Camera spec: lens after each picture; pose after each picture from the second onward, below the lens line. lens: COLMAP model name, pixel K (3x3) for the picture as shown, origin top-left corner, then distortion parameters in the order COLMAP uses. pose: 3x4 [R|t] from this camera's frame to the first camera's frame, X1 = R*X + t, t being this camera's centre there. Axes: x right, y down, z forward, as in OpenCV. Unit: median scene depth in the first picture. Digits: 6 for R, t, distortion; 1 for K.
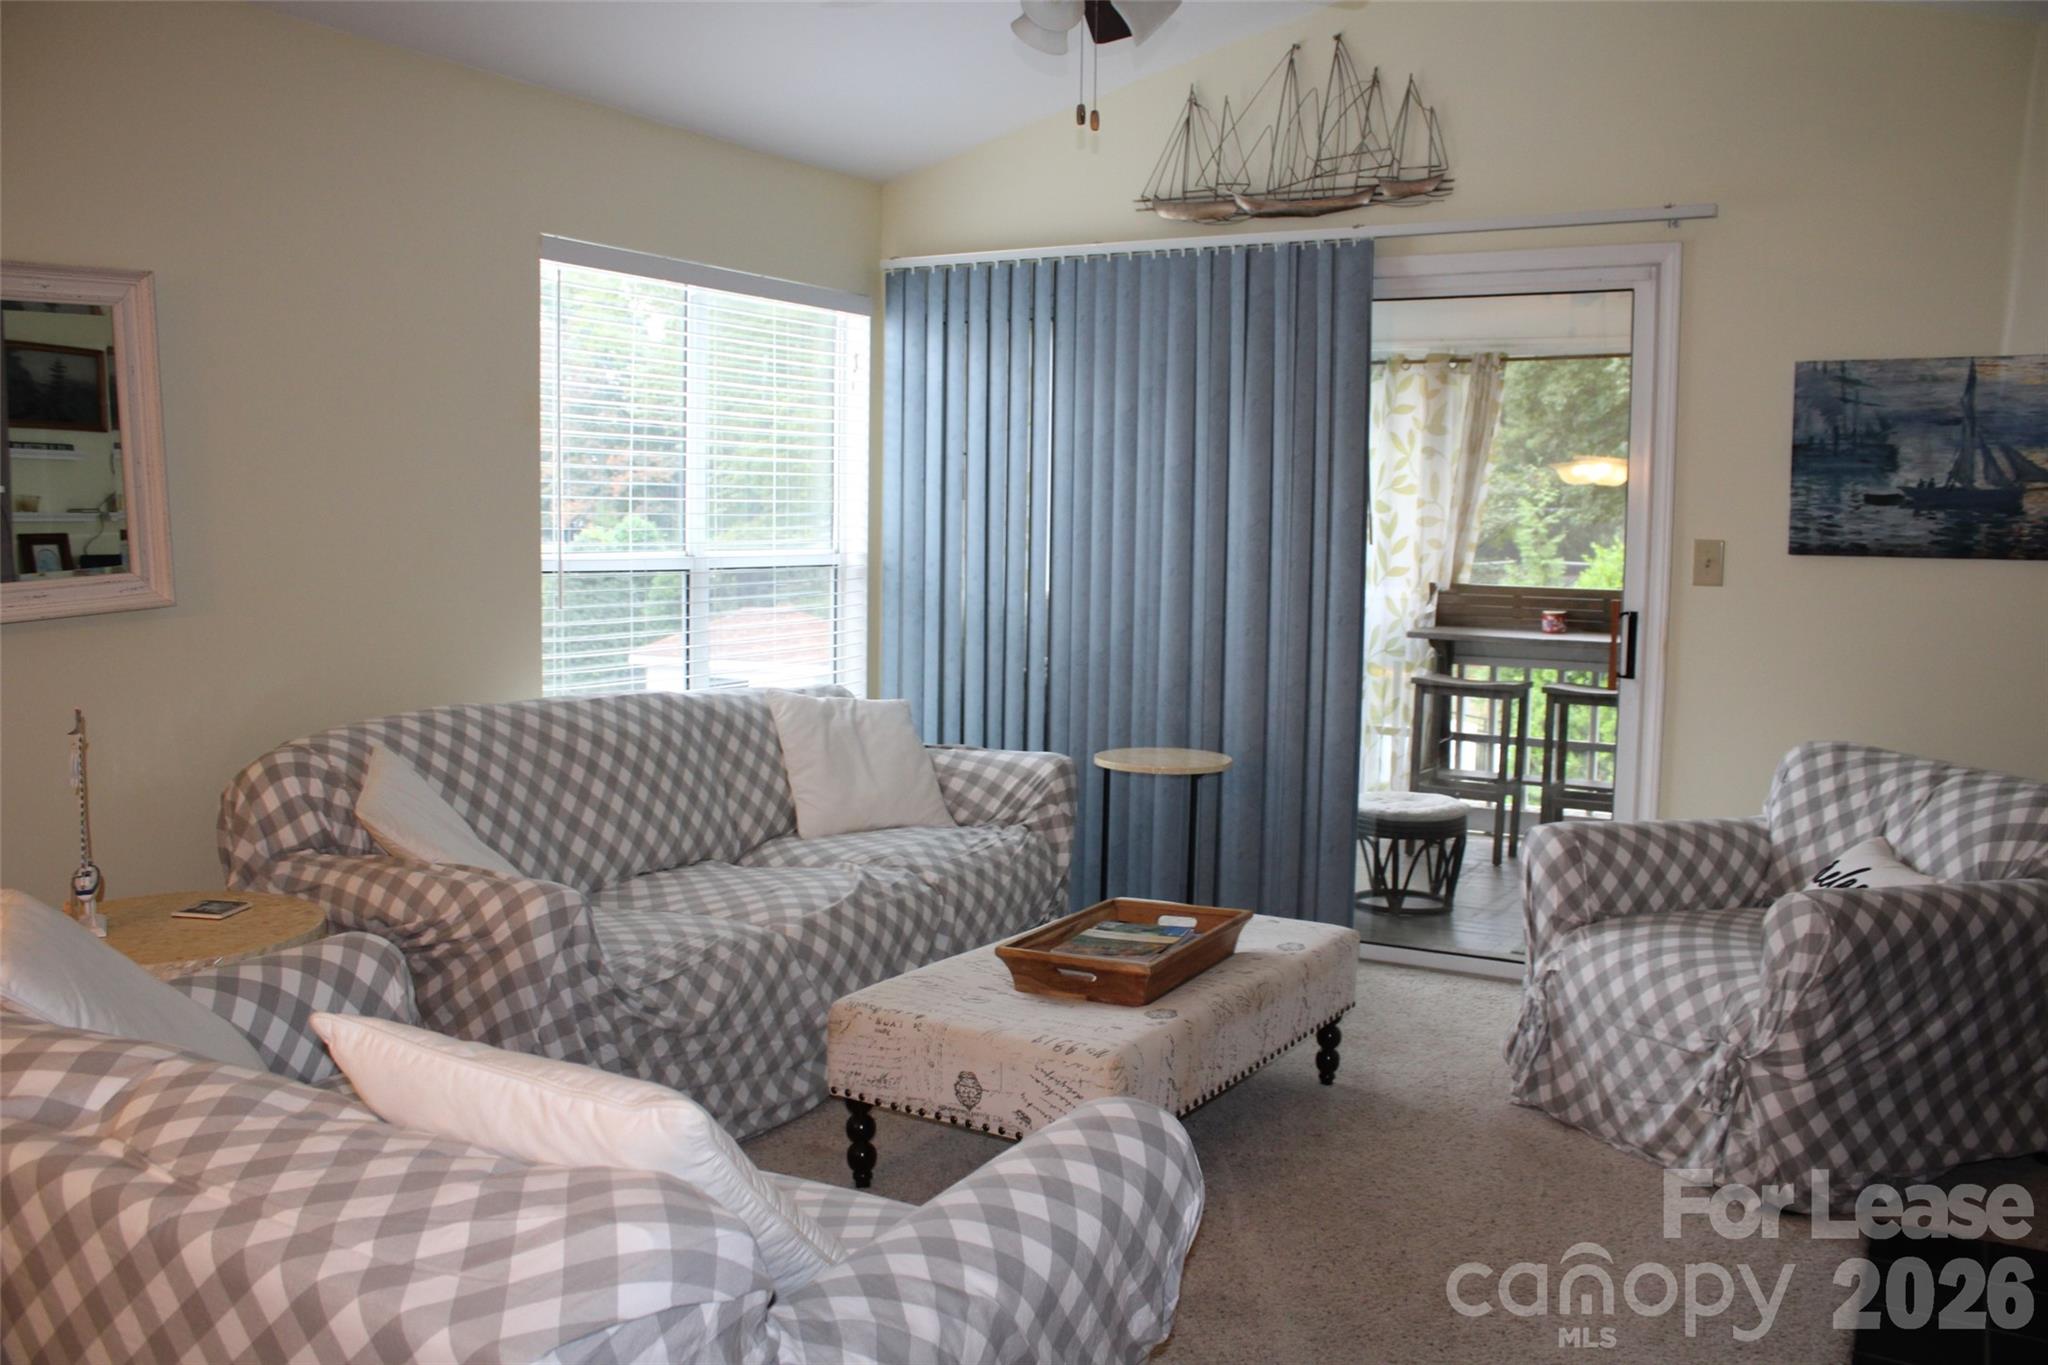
lens RADIAL K [[1731.7, 0, 1024.0], [0, 1731.7, 682.5], [0, 0, 1]] dist [-0.164406, 0.157365]
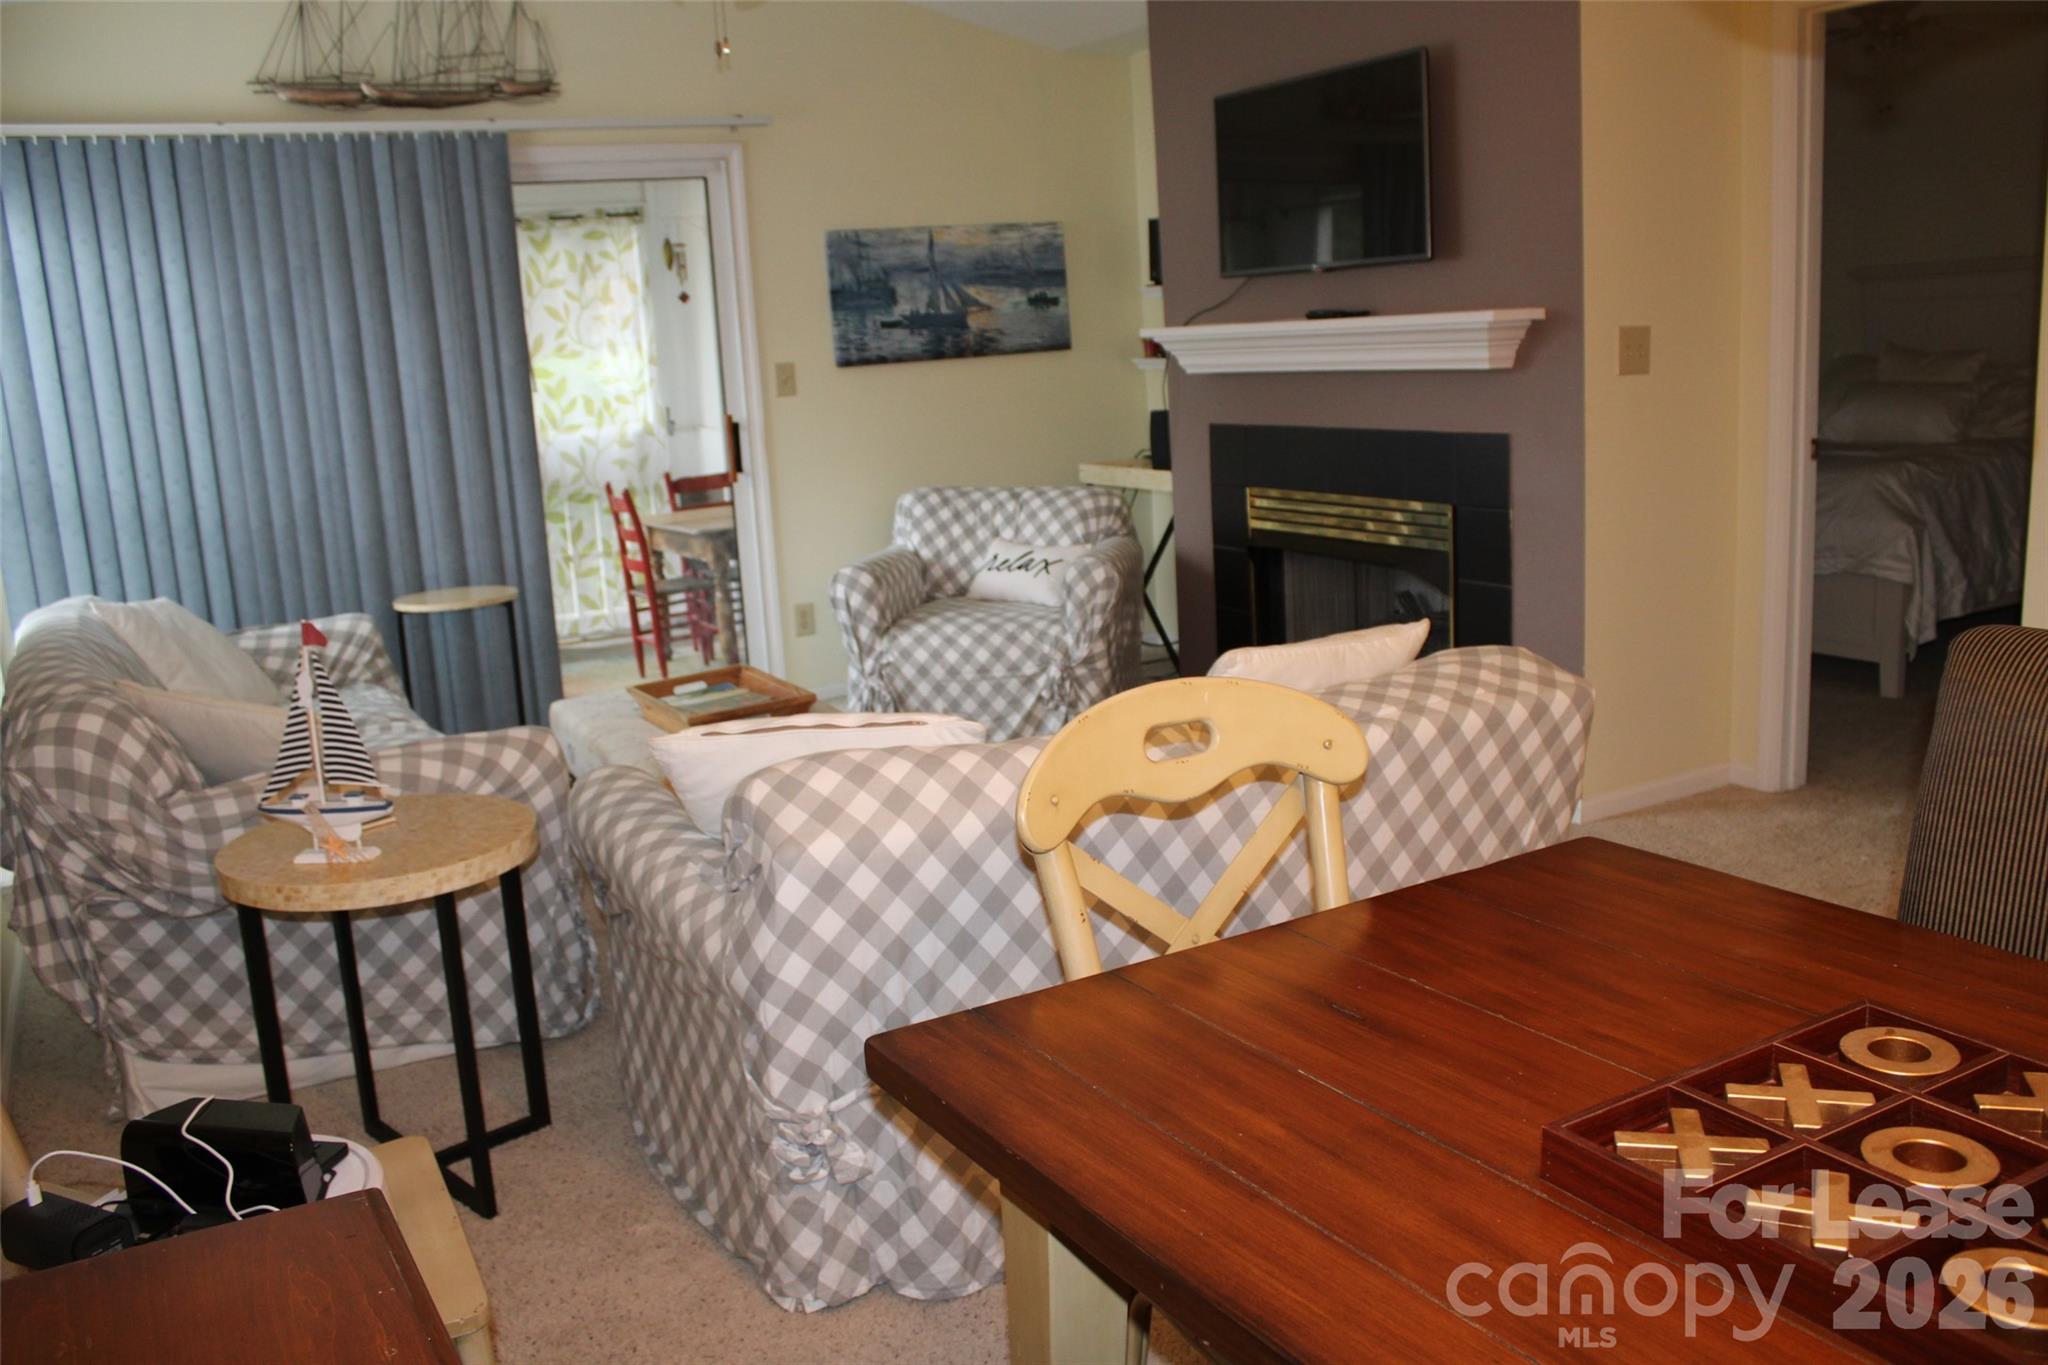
lens RADIAL K [[1731.7, 0, 1024.0], [0, 1731.7, 682.5], [0, 0, 1]] dist [-0.164406, 0.157365]
pose [[0.507321, -0.214420, 0.834655, -0.662164], [0.149651, 0.975755, 0.159707, -0.023008], [-0.848664, 0.043885, 0.527109, 0.105711]]
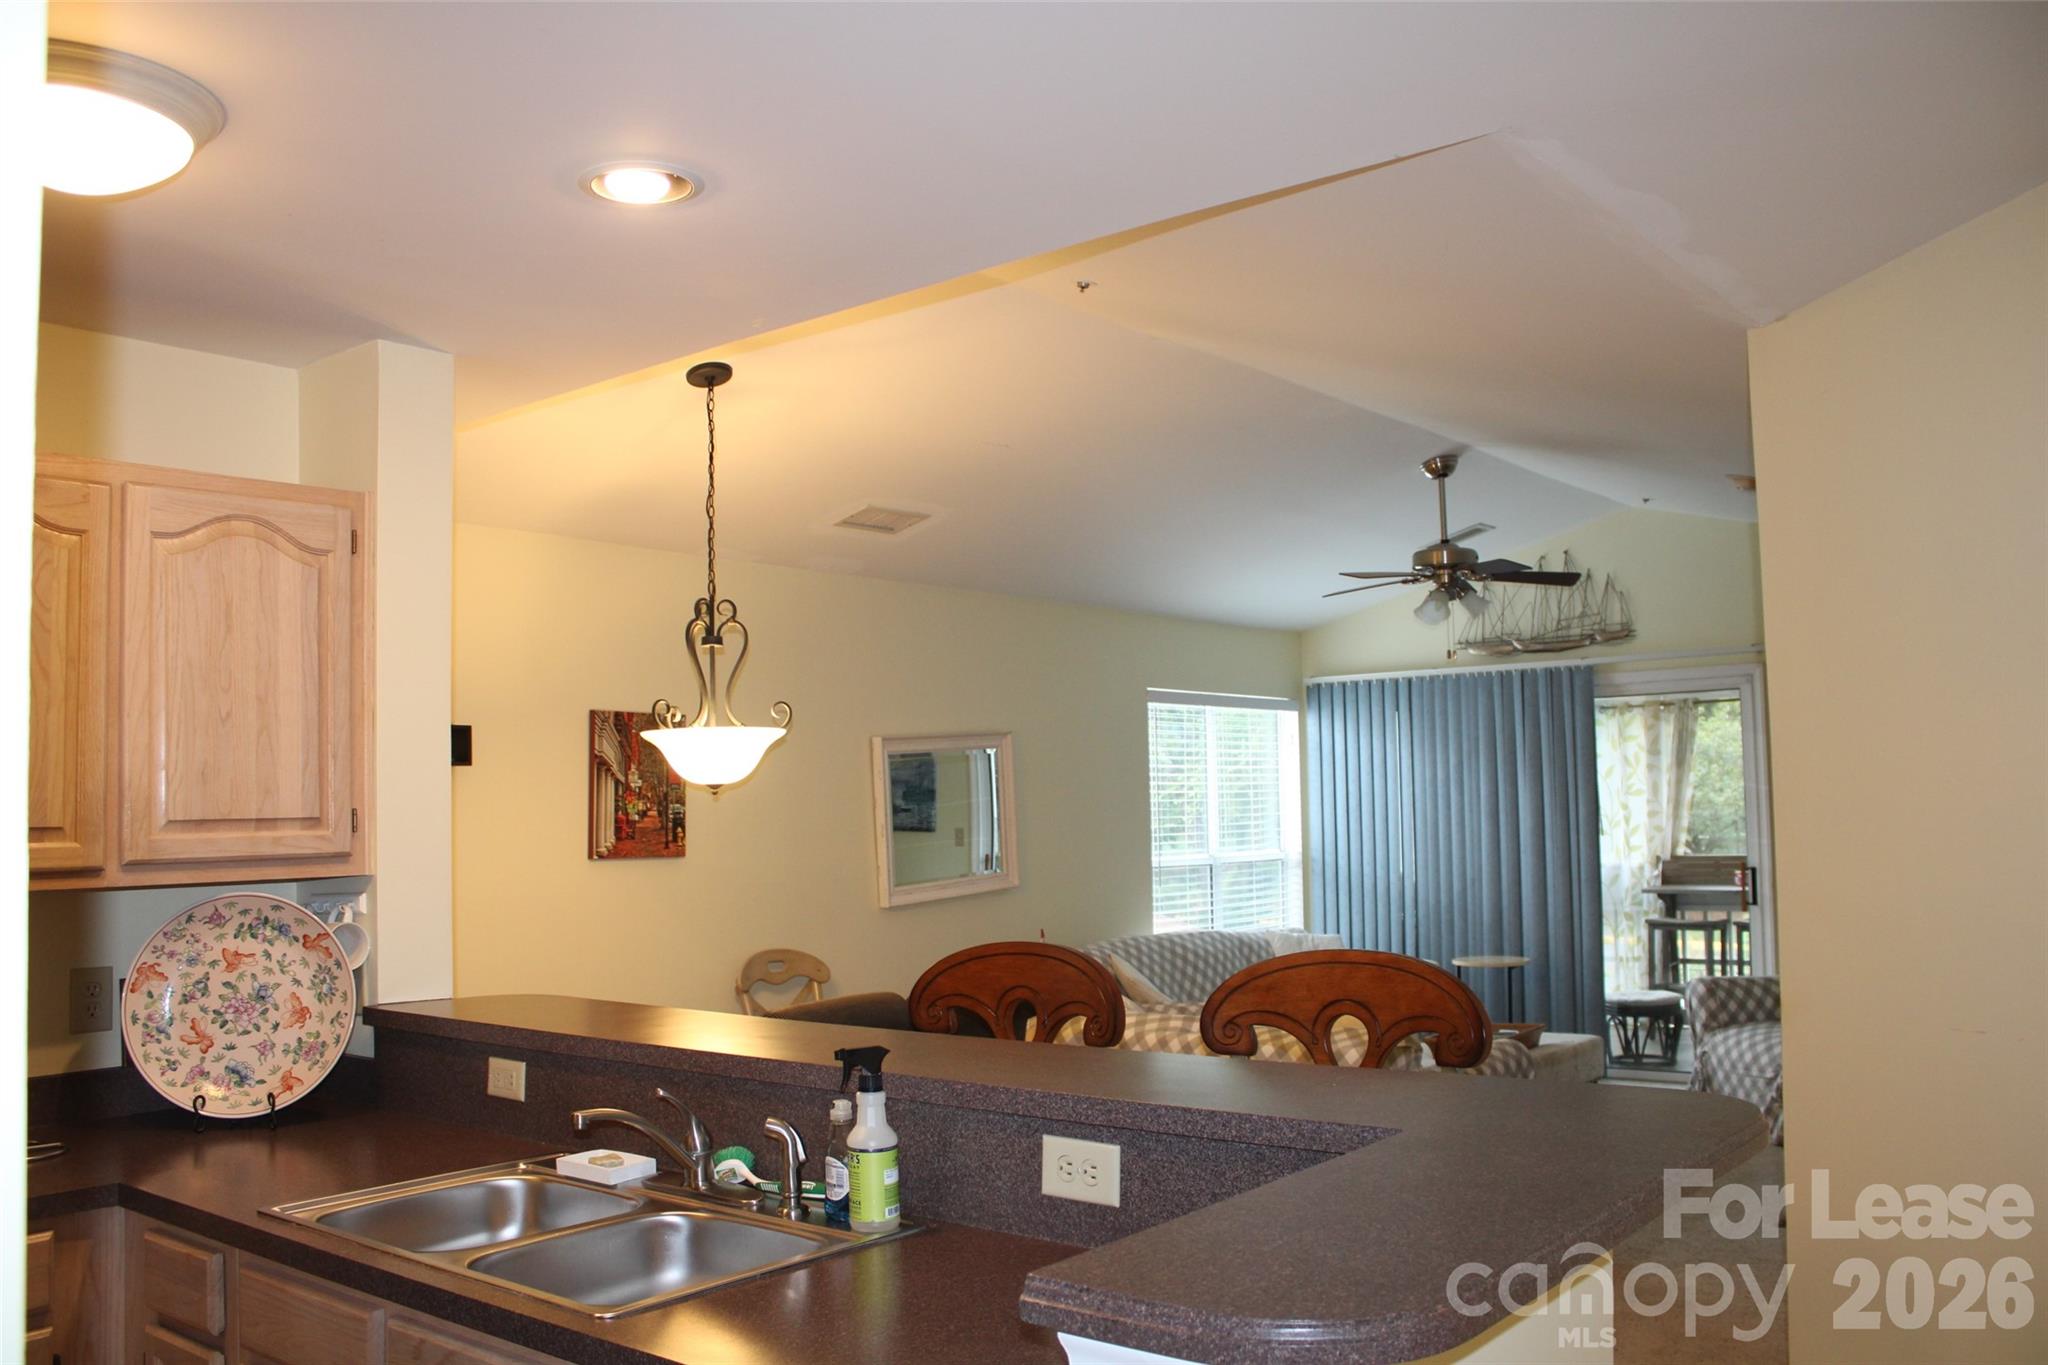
lens RADIAL K [[1731.7, 0, 1024.0], [0, 1731.7, 682.5], [0, 0, 1]] dist [-0.164406, 0.157365]
pose [[0.987594, -0.045757, -0.150217, -0.118090], [0.019899, 0.985360, -0.169323, 0.049711], [0.155766, 0.164233, 0.974045, -0.838852]]
